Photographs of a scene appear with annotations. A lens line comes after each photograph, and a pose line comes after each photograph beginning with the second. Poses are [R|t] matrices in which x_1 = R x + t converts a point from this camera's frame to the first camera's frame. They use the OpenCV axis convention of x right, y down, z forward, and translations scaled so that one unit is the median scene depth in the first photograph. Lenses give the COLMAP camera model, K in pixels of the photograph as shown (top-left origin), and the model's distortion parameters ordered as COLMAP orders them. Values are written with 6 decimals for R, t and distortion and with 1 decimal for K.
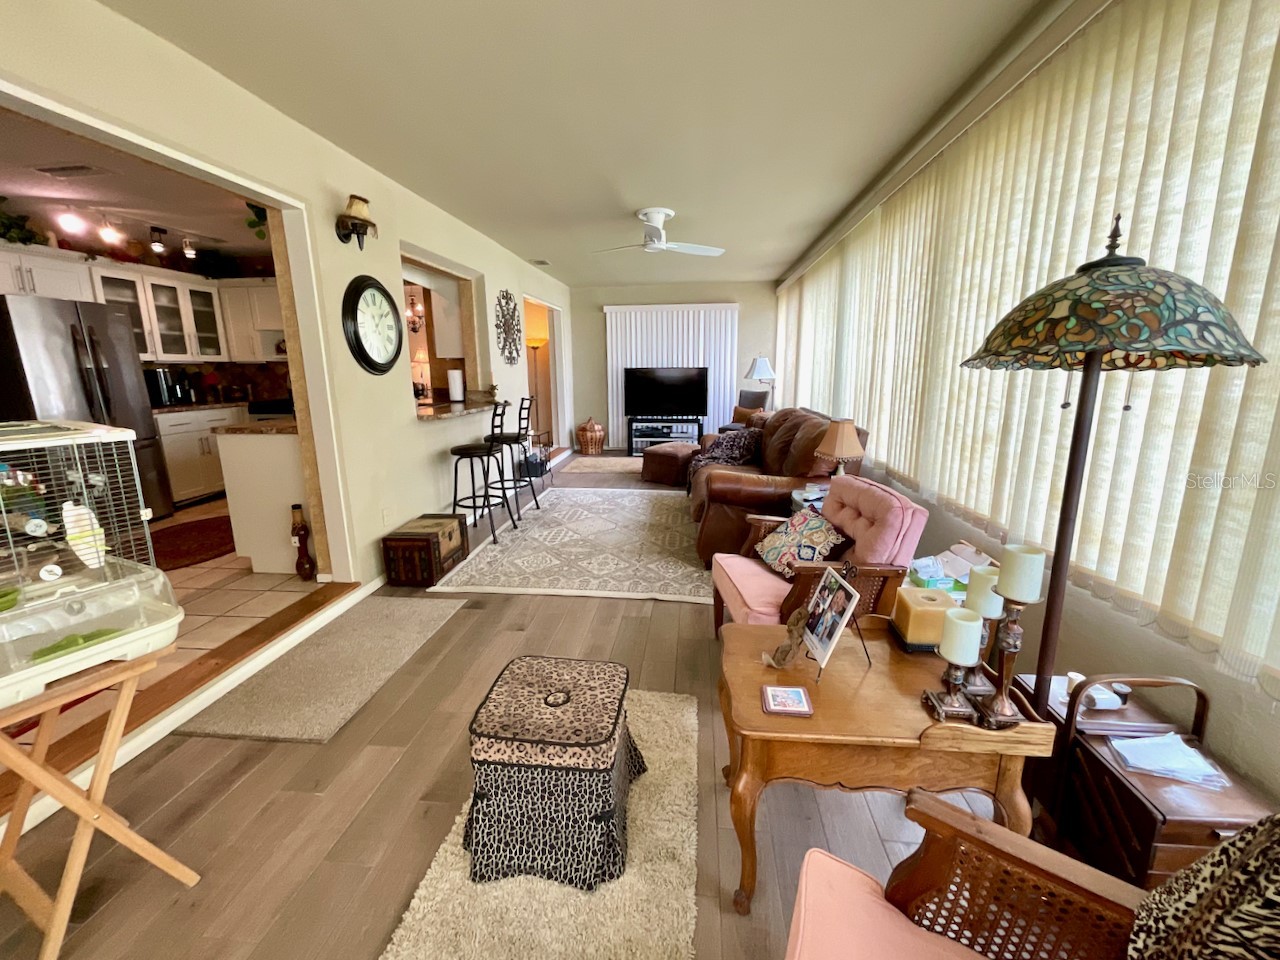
lens RADIAL K [[530.7, 0, 641.8], [0, 530.7, 476.7], [0, 0, 1]] dist [-0.001607, -0.000406]
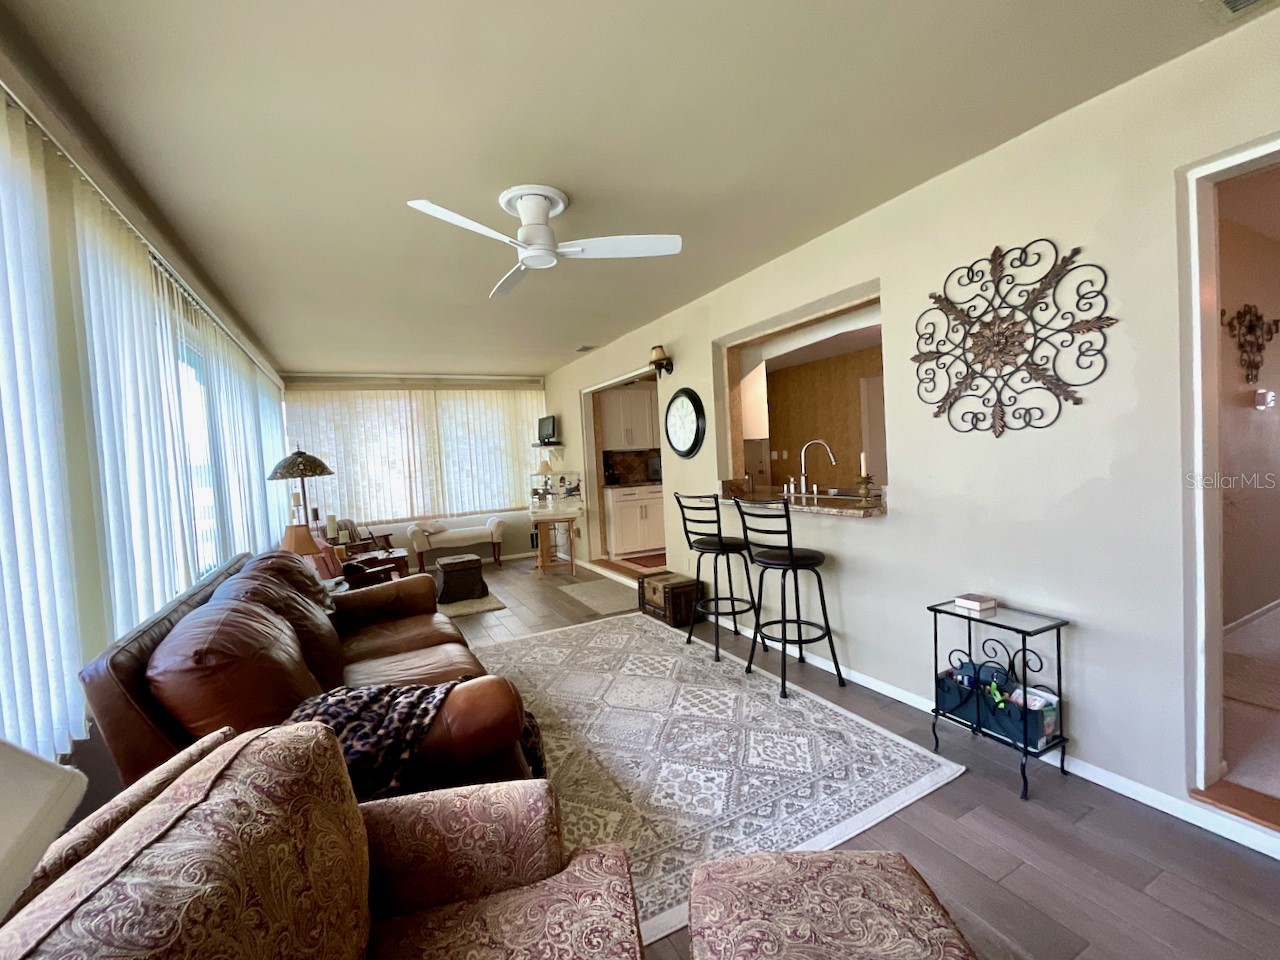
lens RADIAL K [[530.7, 0, 636.2], [0, 530.7, 478.5], [0, 0, 1]] dist [-0.001607, -0.000406]
pose [[-0.828668, 0.082401, -0.553642, 0.310457], [-0.050759, 0.973967, 0.220933, -0.384443], [0.557434, 0.211182, -0.802913, 1.796368]]
